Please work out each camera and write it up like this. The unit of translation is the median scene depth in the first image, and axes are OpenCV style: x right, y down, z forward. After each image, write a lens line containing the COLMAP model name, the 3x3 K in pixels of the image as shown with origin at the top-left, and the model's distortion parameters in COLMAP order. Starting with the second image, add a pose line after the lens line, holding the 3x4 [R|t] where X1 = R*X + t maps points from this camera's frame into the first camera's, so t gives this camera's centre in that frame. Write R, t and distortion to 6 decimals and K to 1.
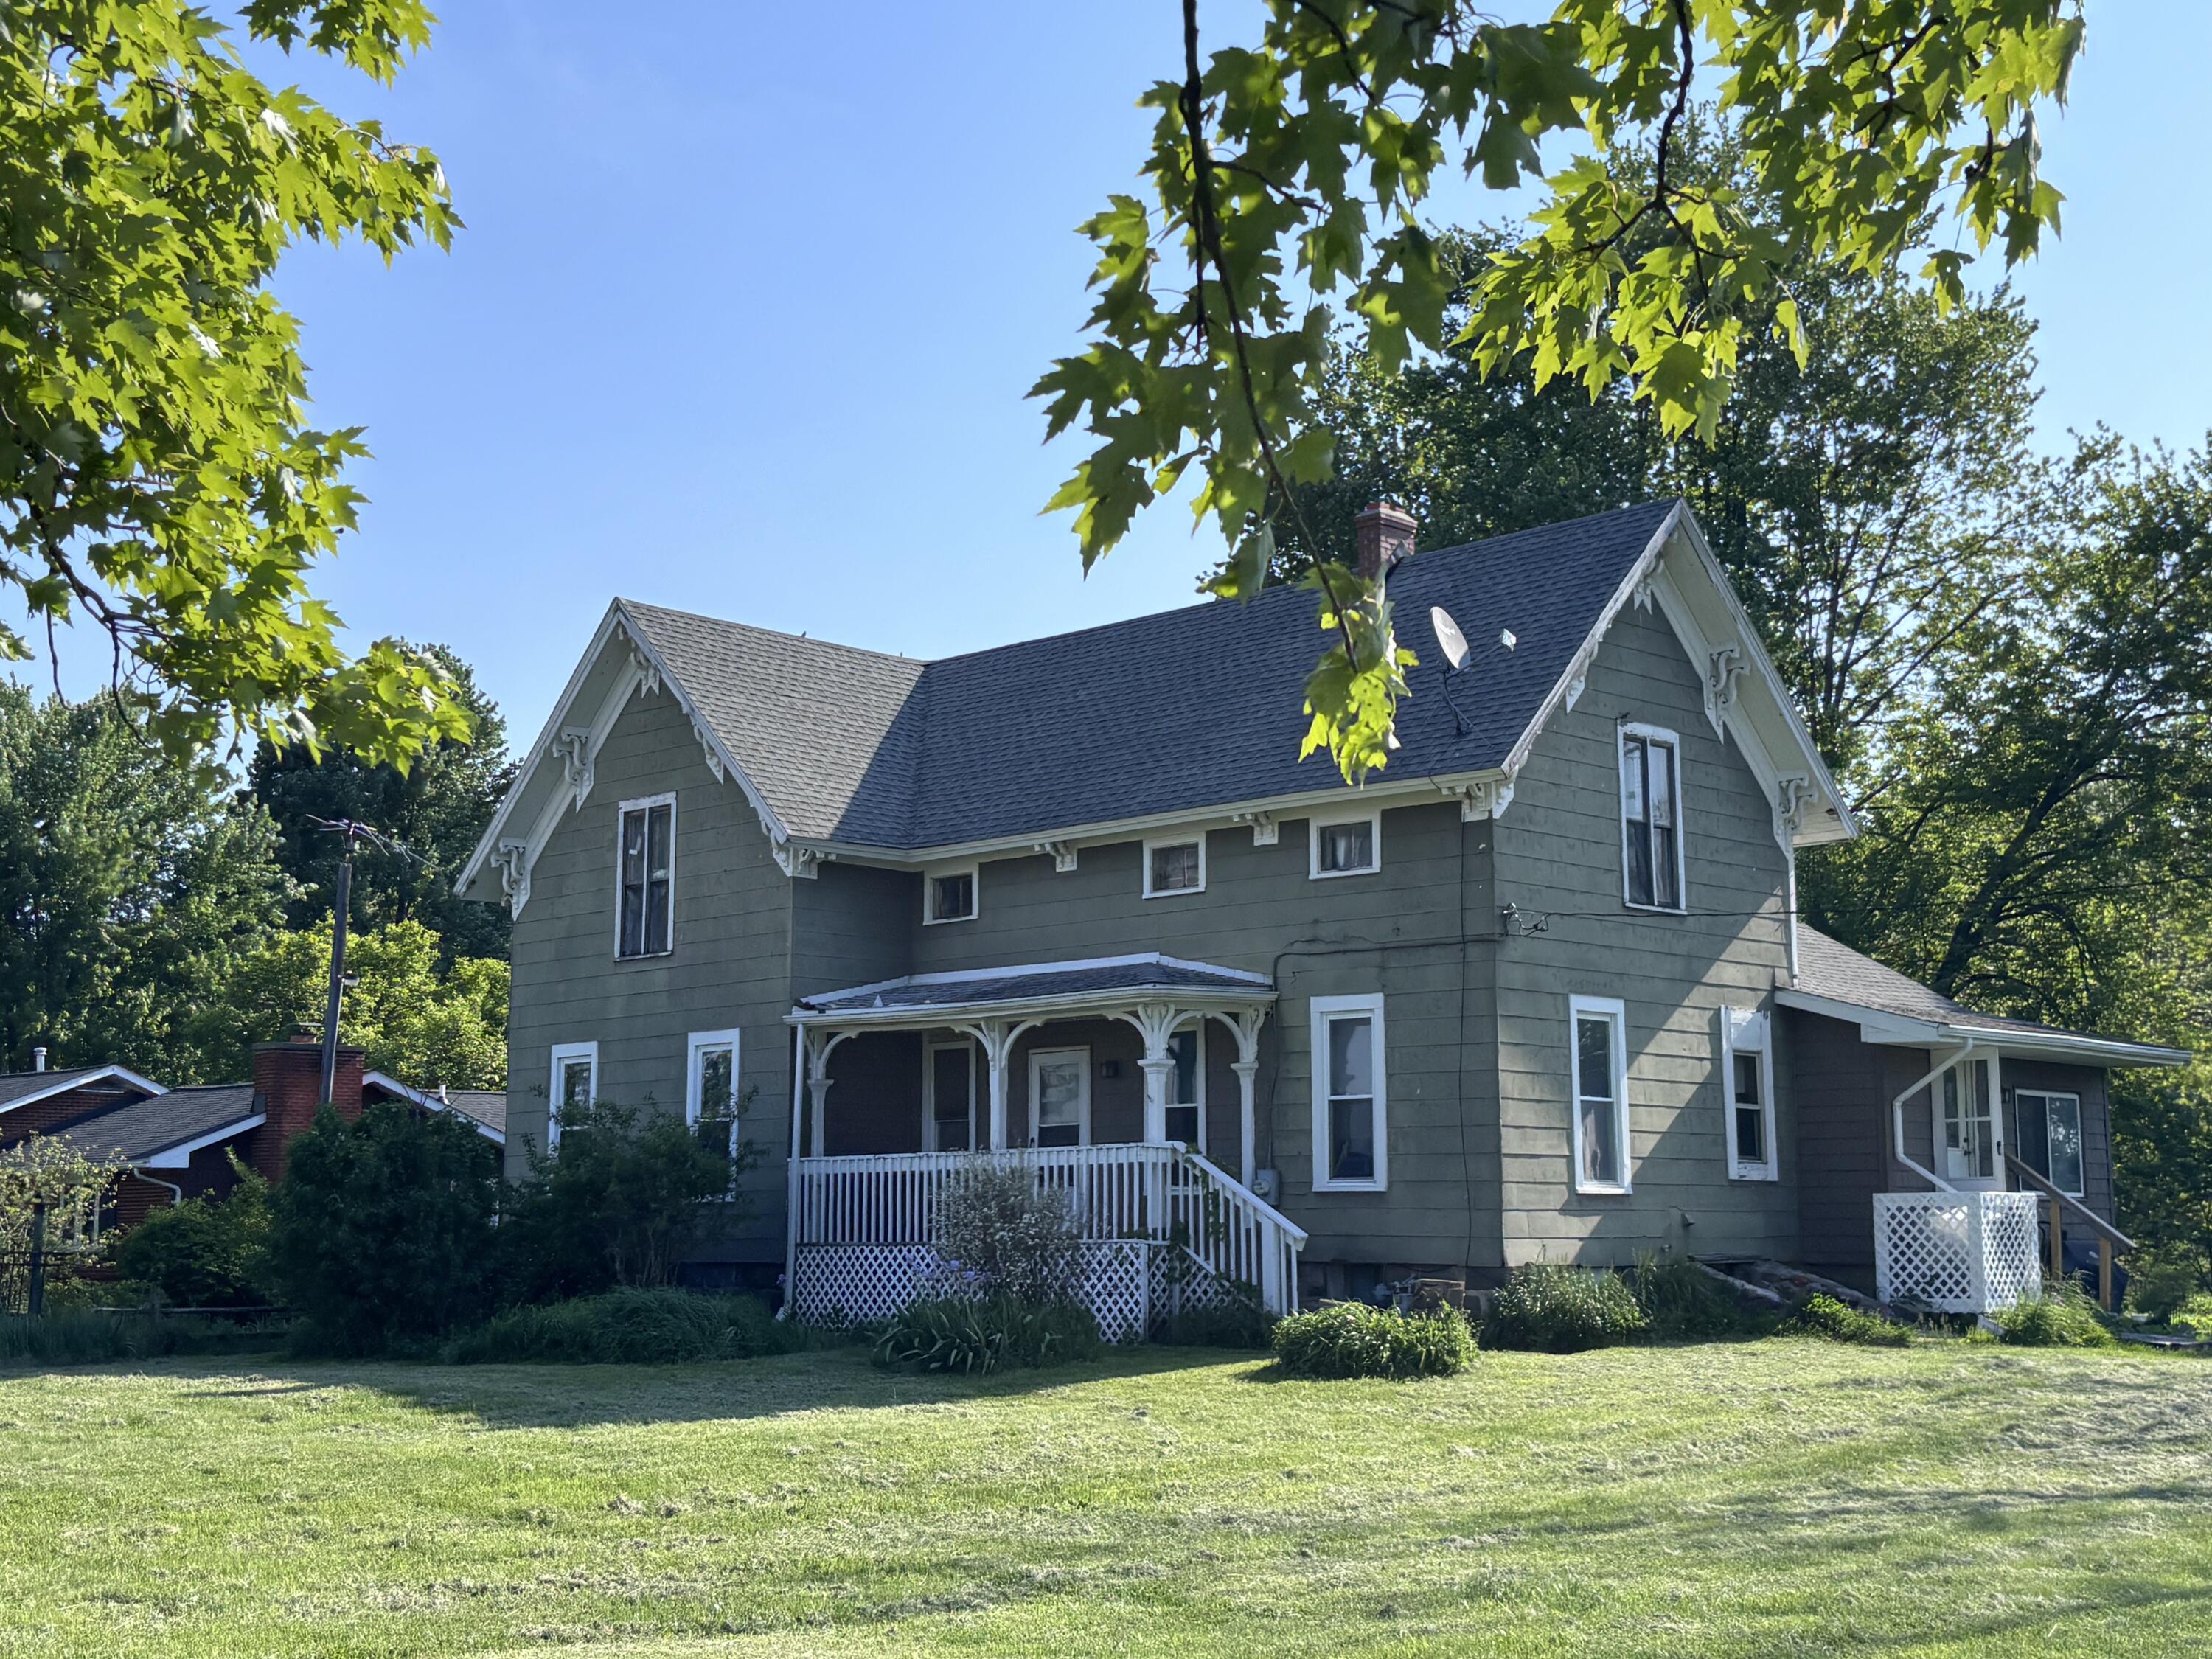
lens RADIAL K [[2828.8, 0, 1114.3], [0, 2828.8, 828.1], [0, 0, 1]] dist [0.160207, 0.000000]
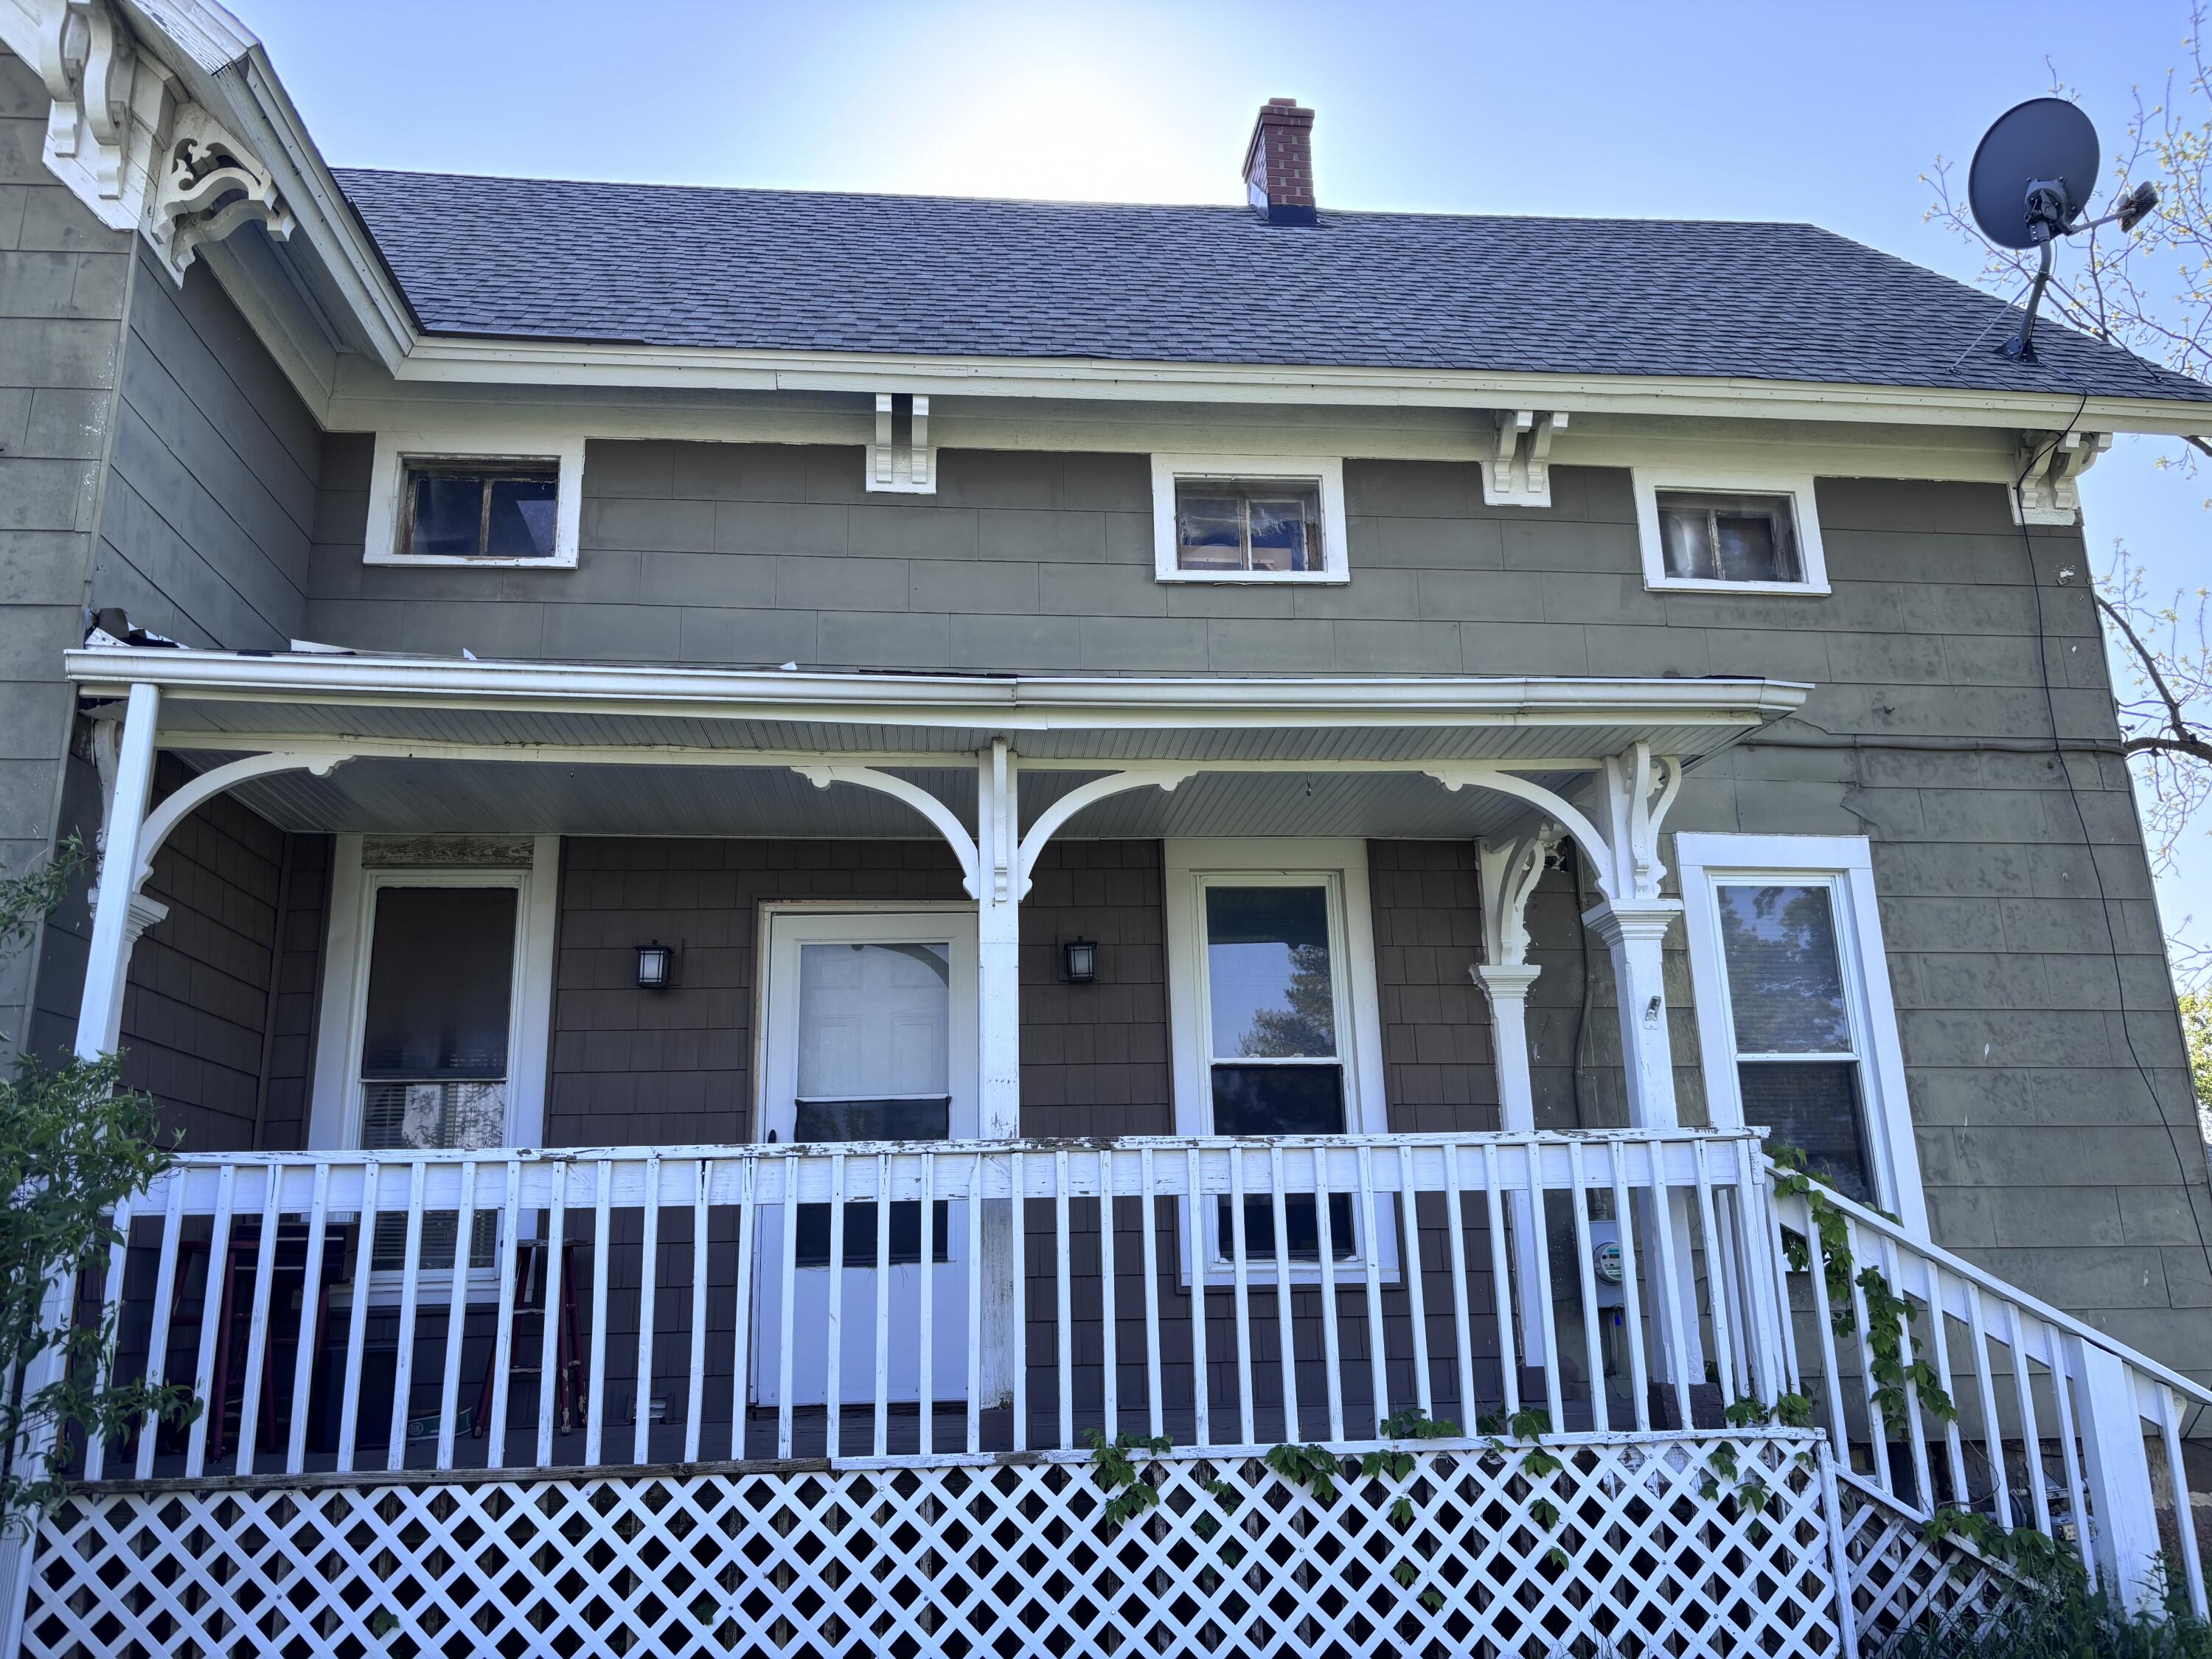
lens RADIAL K [[1682.2, 0, 1101.4], [0, 1682.2, 841.4], [0, 0, 1]] dist [0.025039, -0.018600]
pose [[0.644632, 0.183048, 0.742256, -0.186342], [-0.092313, 0.982445, -0.162110, 0.111645], [-0.758900, 0.035982, 0.650213, 0.882178]]
